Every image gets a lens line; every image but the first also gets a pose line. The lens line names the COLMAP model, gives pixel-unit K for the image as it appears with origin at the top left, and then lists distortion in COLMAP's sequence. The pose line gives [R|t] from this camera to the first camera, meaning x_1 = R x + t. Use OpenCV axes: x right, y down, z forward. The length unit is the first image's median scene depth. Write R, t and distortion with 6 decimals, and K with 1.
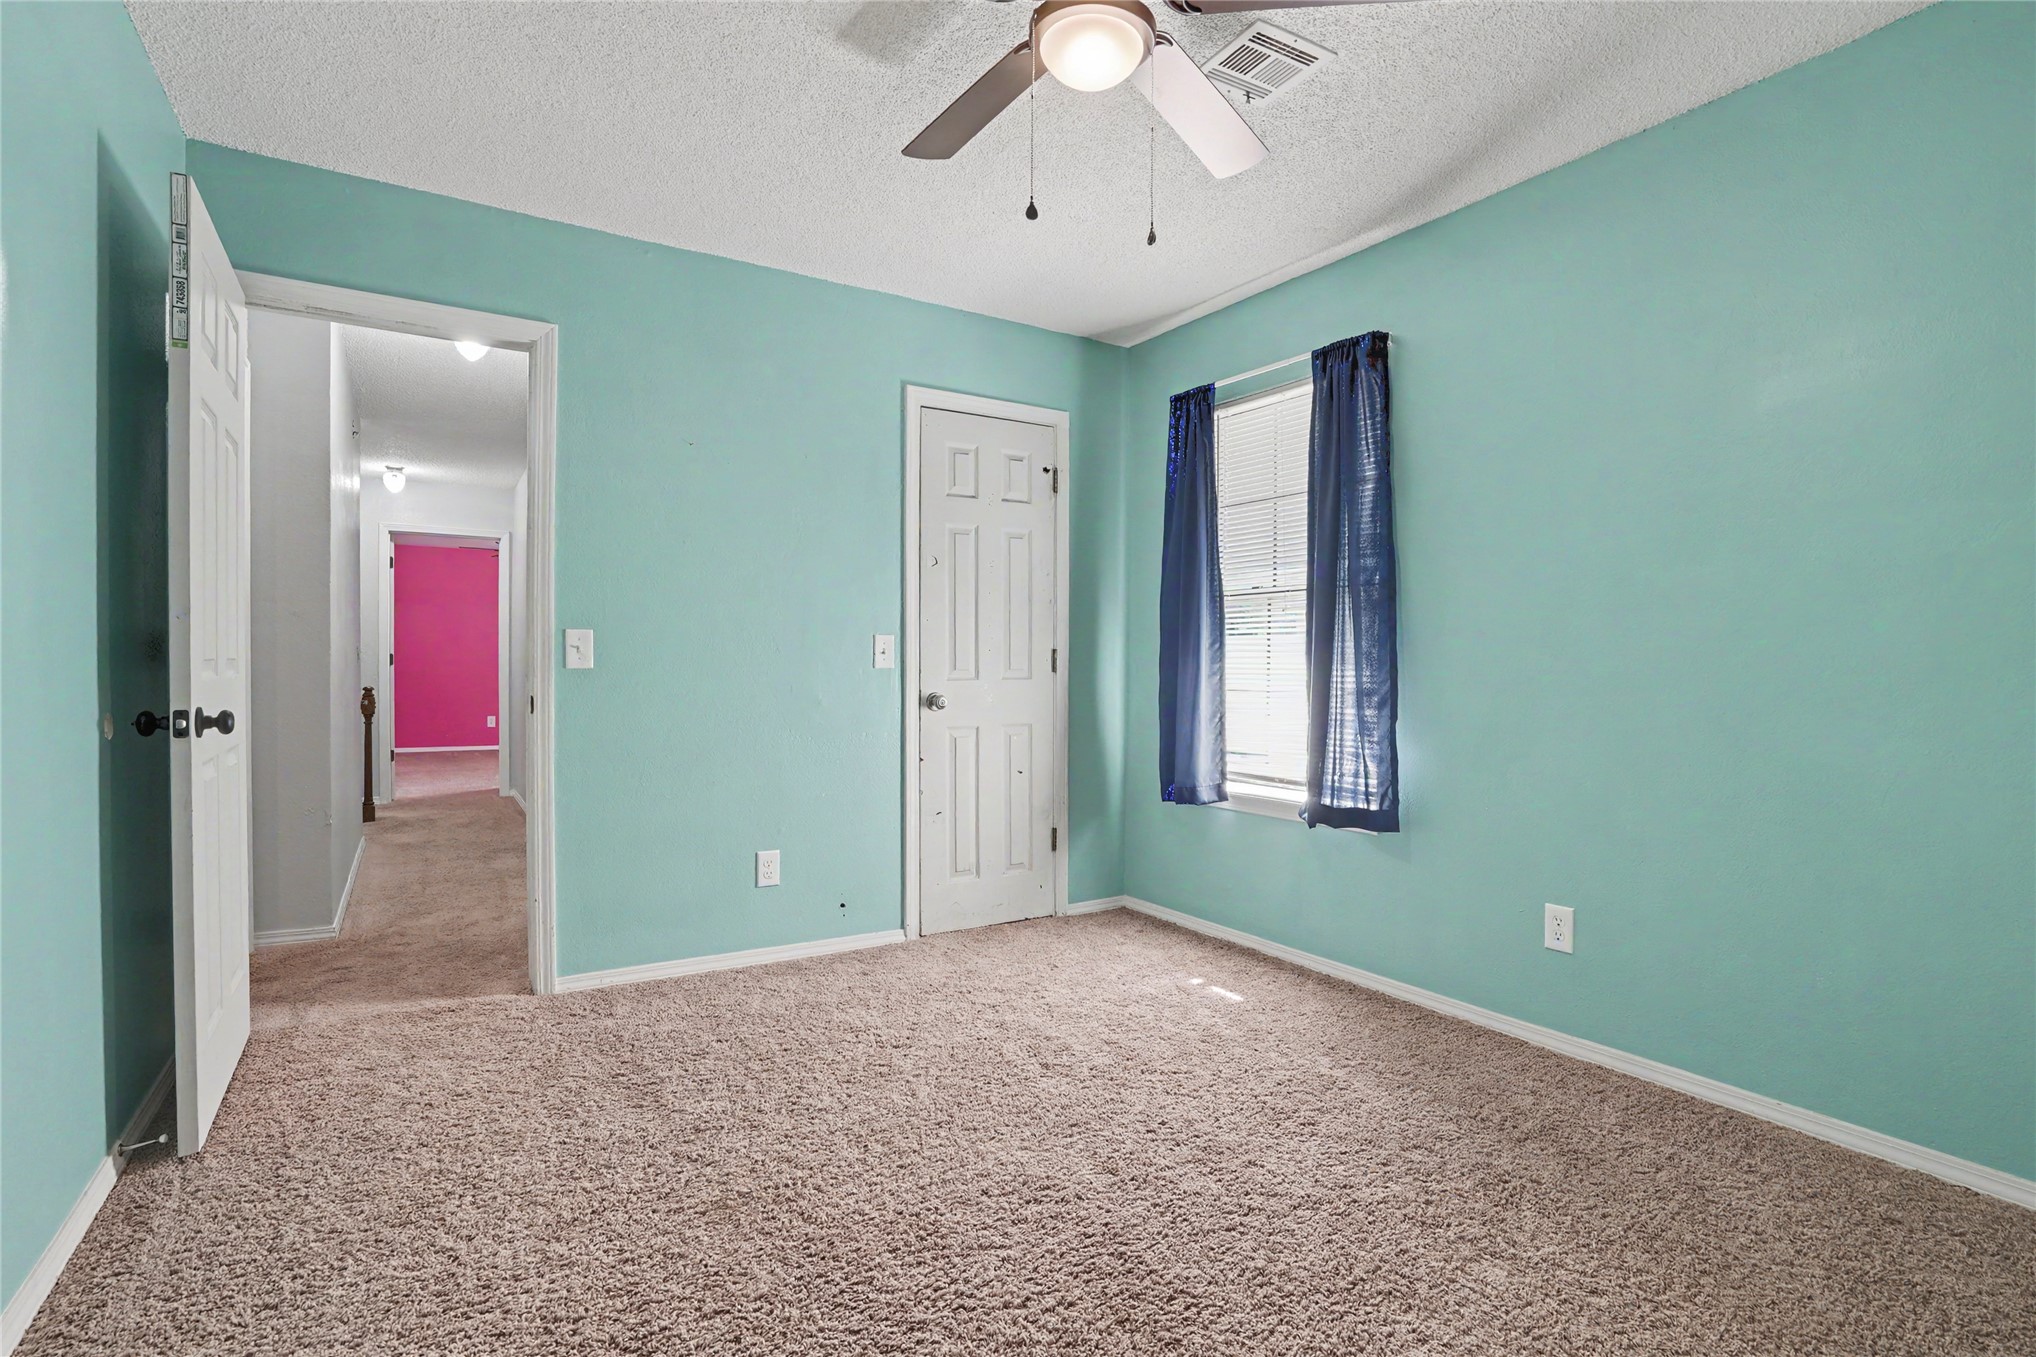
lens RADIAL K [[977.2, 0, 1021.9], [0, 977.2, 680.3], [0, 0, 1]] dist [-0.065653, 0.026542]
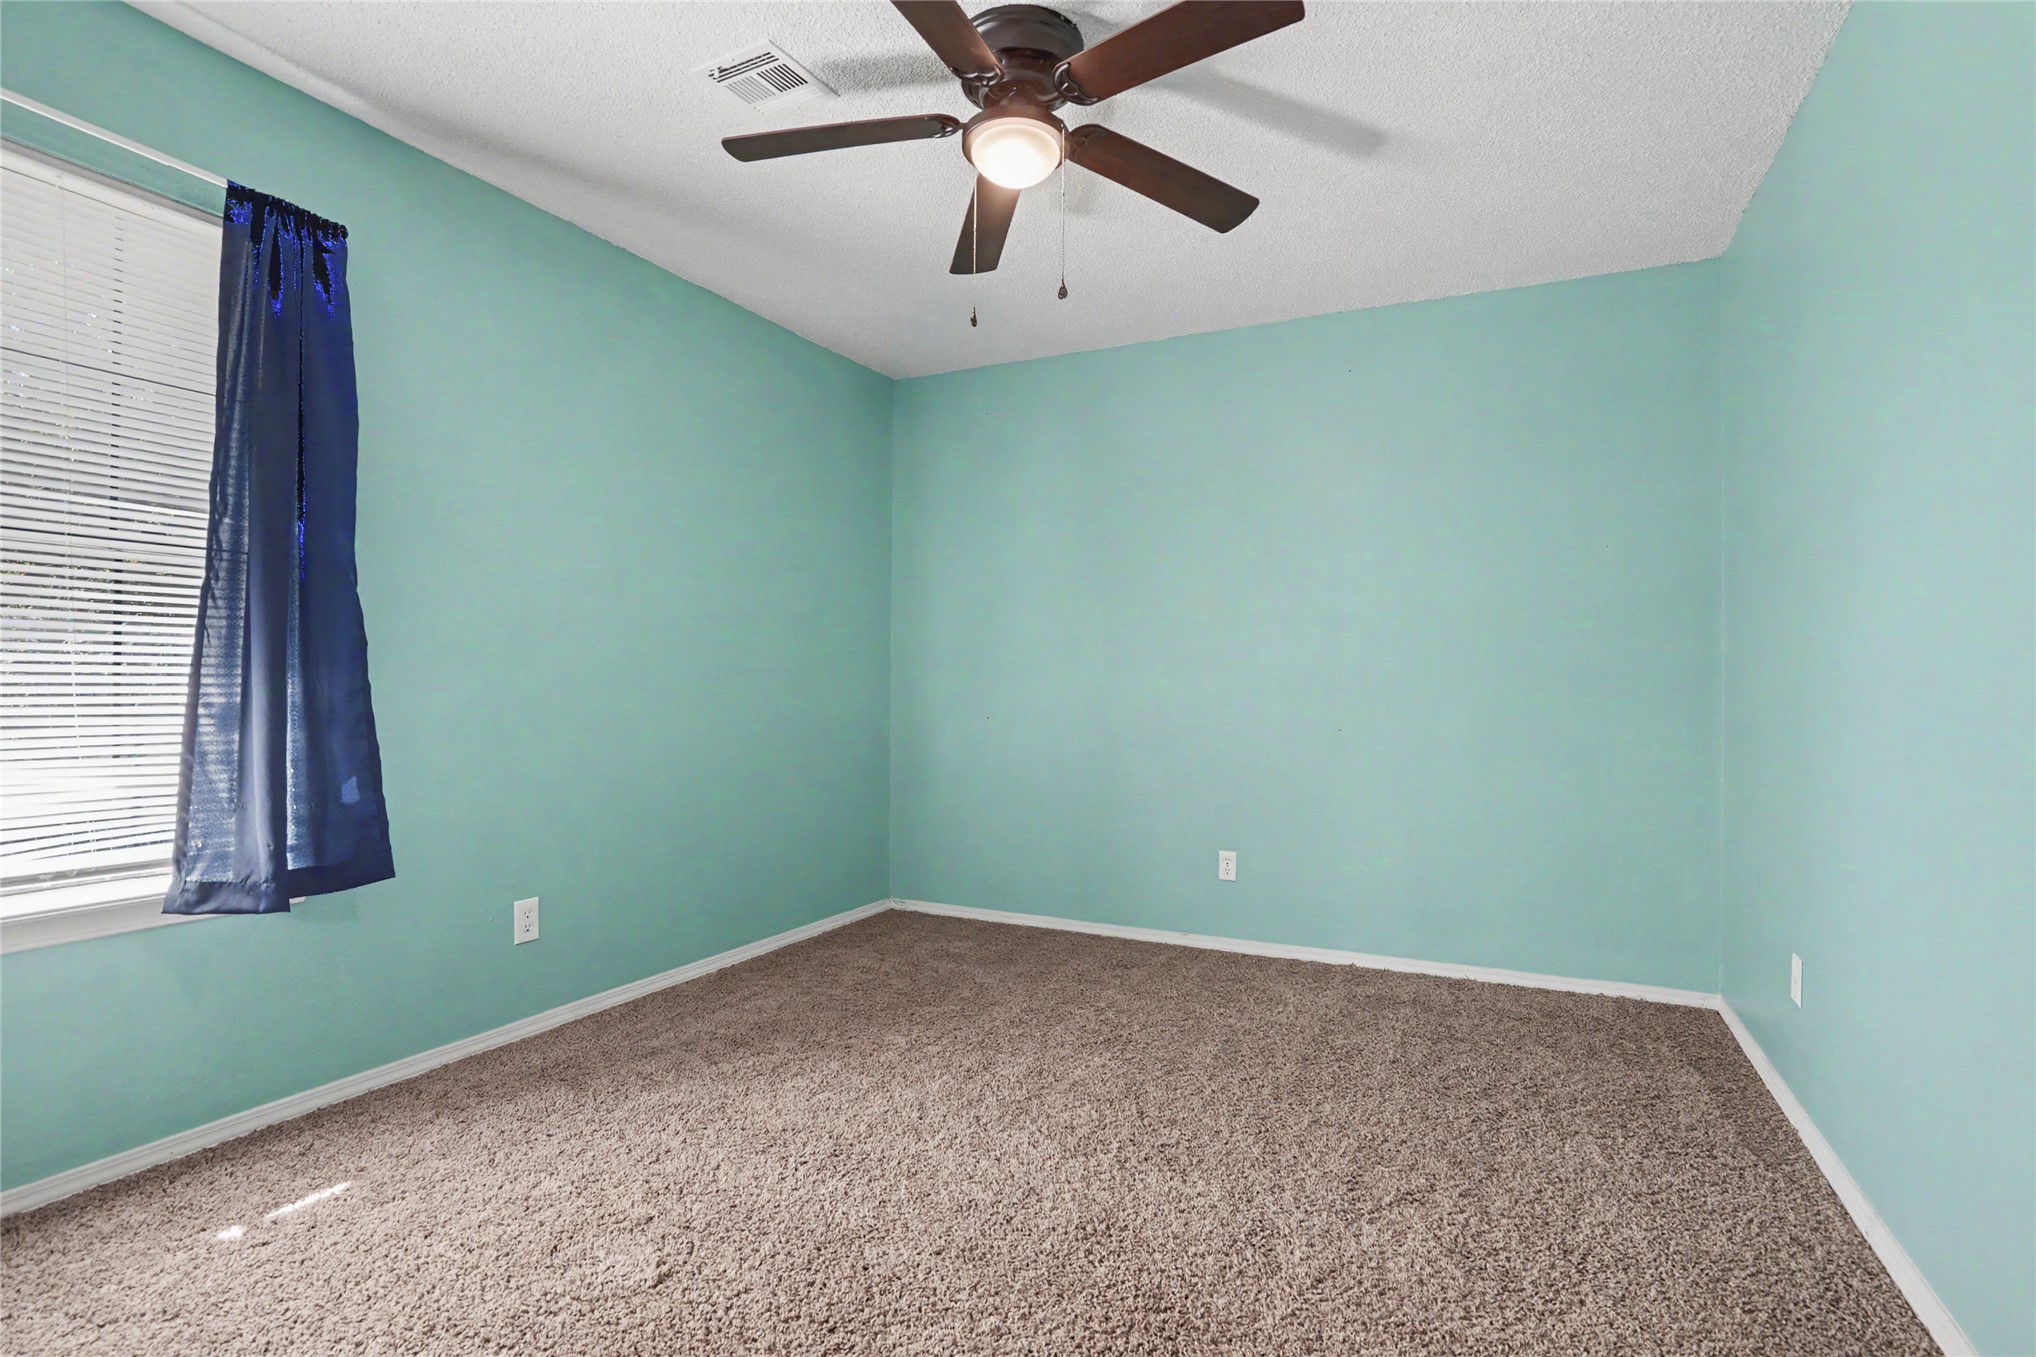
lens RADIAL K [[977.2, 0, 1021.9], [0, 977.2, 680.3], [0, 0, 1]] dist [-0.065653, 0.026542]
pose [[-0.525791, -0.004181, 0.850603, -0.530278], [0.001214, 0.999983, 0.005666, -0.011192], [-0.850613, 0.004012, -0.525777, 0.913807]]
